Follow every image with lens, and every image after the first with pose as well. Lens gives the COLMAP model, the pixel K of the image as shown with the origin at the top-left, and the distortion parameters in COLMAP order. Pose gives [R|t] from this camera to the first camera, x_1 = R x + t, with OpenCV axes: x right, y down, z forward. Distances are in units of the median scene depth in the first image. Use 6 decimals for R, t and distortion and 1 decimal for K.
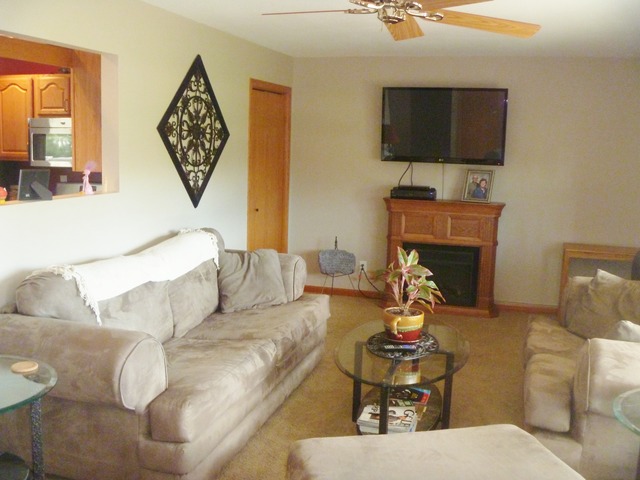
lens RADIAL K [[665.9, 0, 320.0], [0, 665.9, 240.0], [0, 0, 1]] dist [-0.095731, 0.001830]
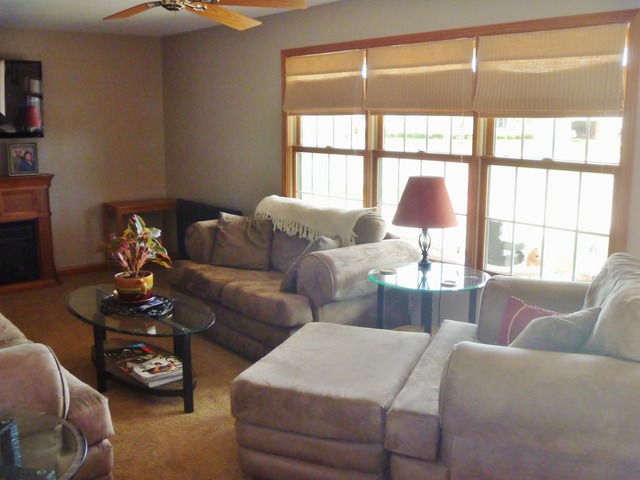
lens RADIAL K [[665.9, 0, 320.0], [0, 665.9, 240.0], [0, 0, 1]] dist [-0.095731, 0.001830]
pose [[0.549165, -0.181358, 0.815799, -0.342787], [0.136429, 0.982529, 0.126584, -0.025699], [-0.824503, 0.041783, 0.564313, 0.083040]]
